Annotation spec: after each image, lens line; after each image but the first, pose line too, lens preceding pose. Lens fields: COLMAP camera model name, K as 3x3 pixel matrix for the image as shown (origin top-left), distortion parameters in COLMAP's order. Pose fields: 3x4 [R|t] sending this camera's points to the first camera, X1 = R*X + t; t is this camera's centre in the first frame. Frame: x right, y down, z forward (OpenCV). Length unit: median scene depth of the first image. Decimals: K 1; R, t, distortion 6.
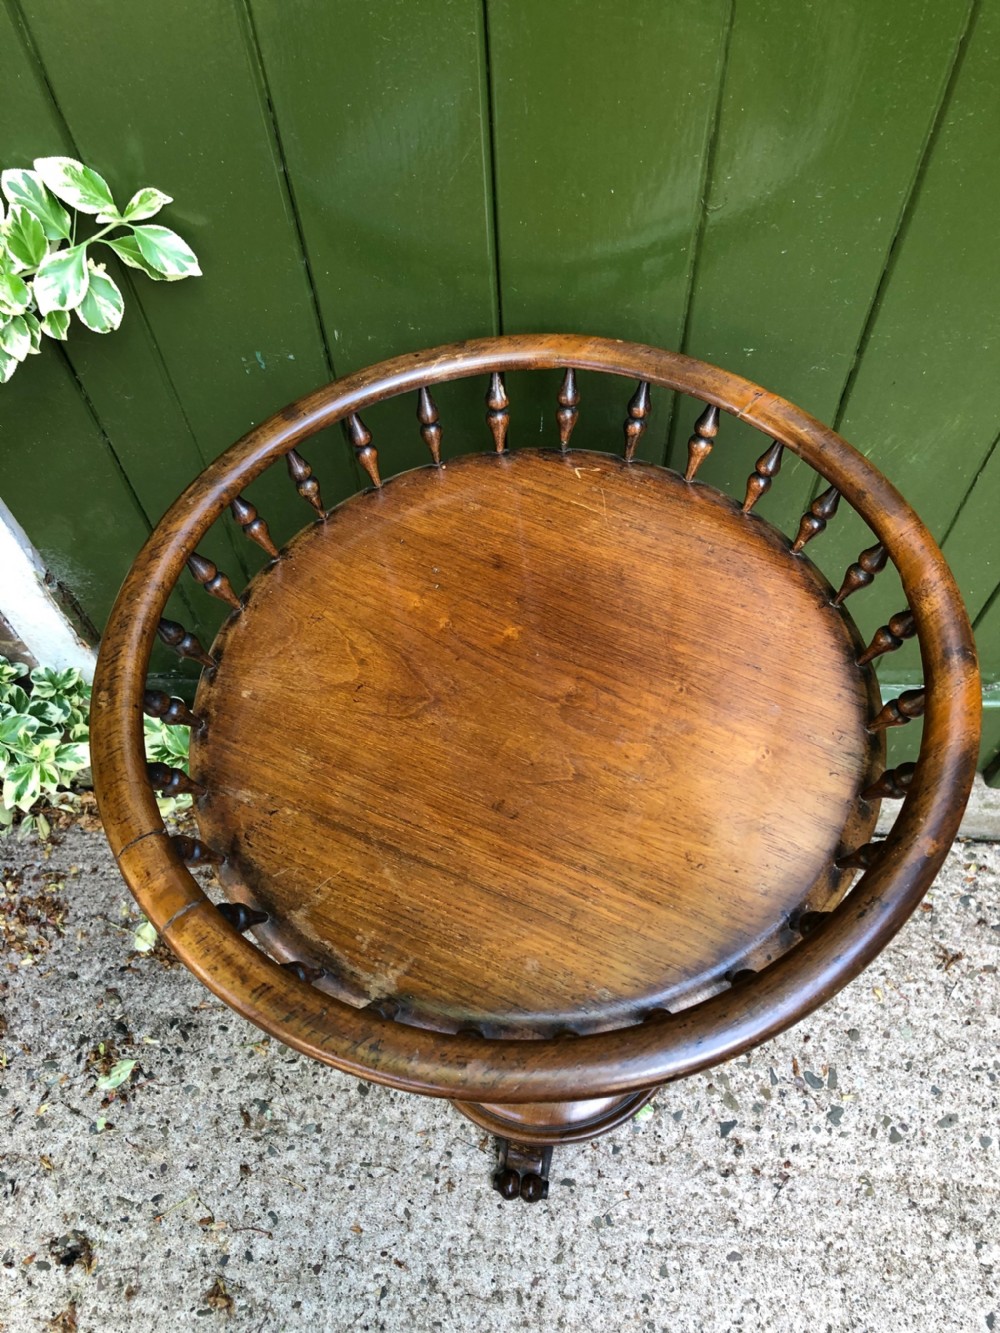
lens RADIAL K [[1086.6, 0, 497.6], [0, 1086.6, 660.4], [0, 0, 1]] dist [0.007374, 0.010885]
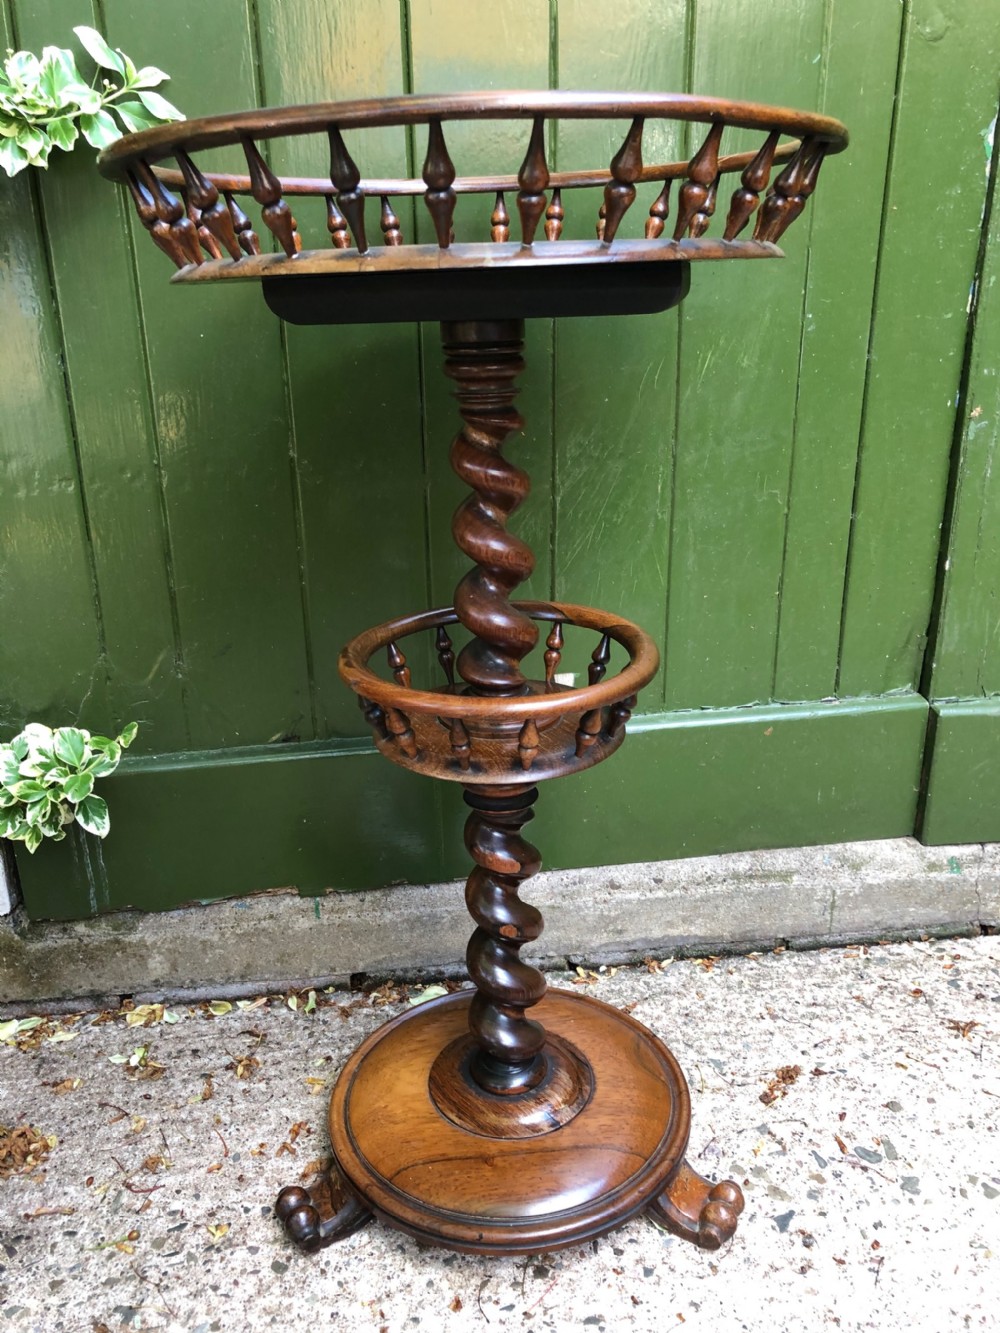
lens RADIAL K [[1086.6, 0, 497.6], [0, 1086.6, 660.4], [0, 0, 1]] dist [0.007374, 0.010885]
pose [[0.981618, -0.043653, 0.185799, -0.100848], [0.153079, 0.761487, -0.629845, 0.566632], [-0.113989, 0.646709, 0.754171, 0.210411]]
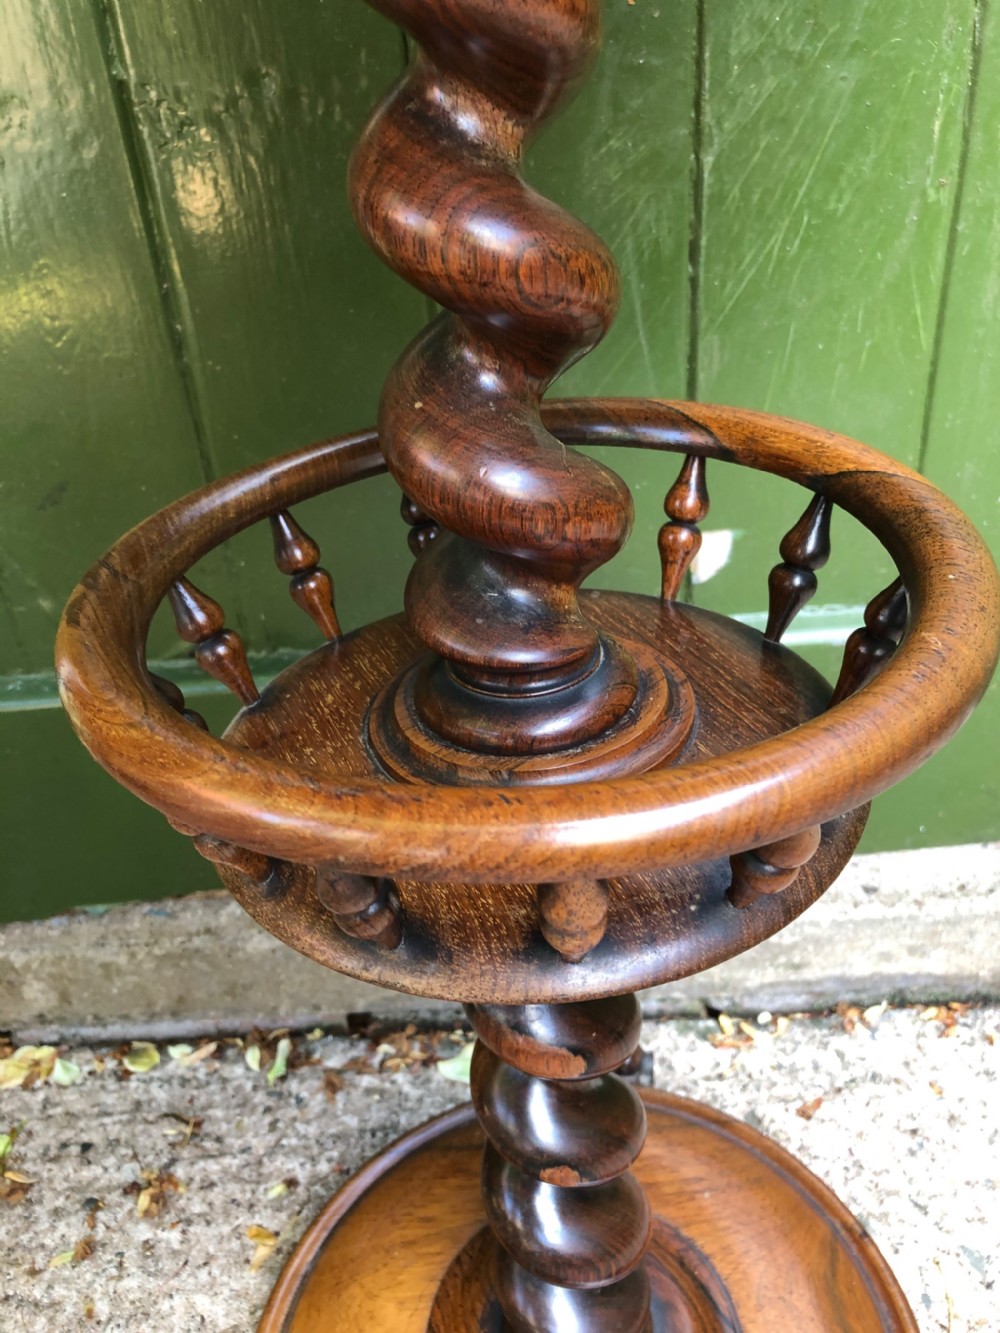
lens RADIAL K [[1102.1, 0, 506.0], [0, 1102.1, 661.5], [0, 0, 1]] dist [-0.005689, 0.002699]
pose [[0.996788, -0.064522, 0.047435, 0.009800], [0.079310, 0.877454, -0.473059, 0.272108], [-0.011100, 0.475301, 0.879753, 0.512472]]
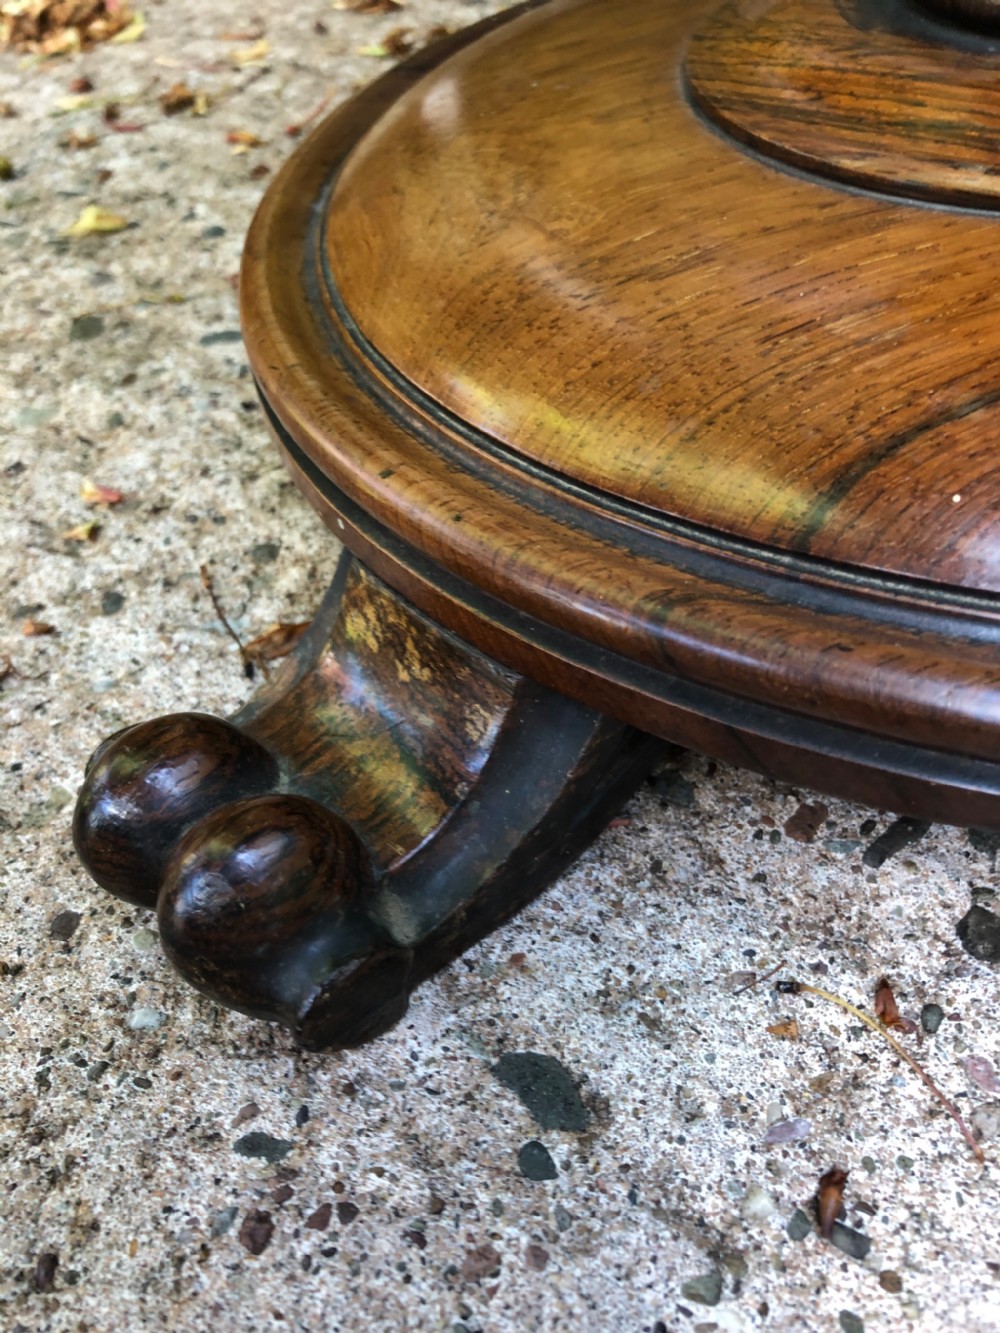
lens RADIAL K [[1133.6, 0, 500.0], [0, 1133.6, 666.5], [0, 0, 1]] dist [-0.001426, 0.002207]
pose [[0.781275, 0.422057, -0.459866, 0.094404], [-0.506774, 0.859019, -0.072574, 0.435670], [0.364403, 0.289748, 0.885018, 0.844870]]
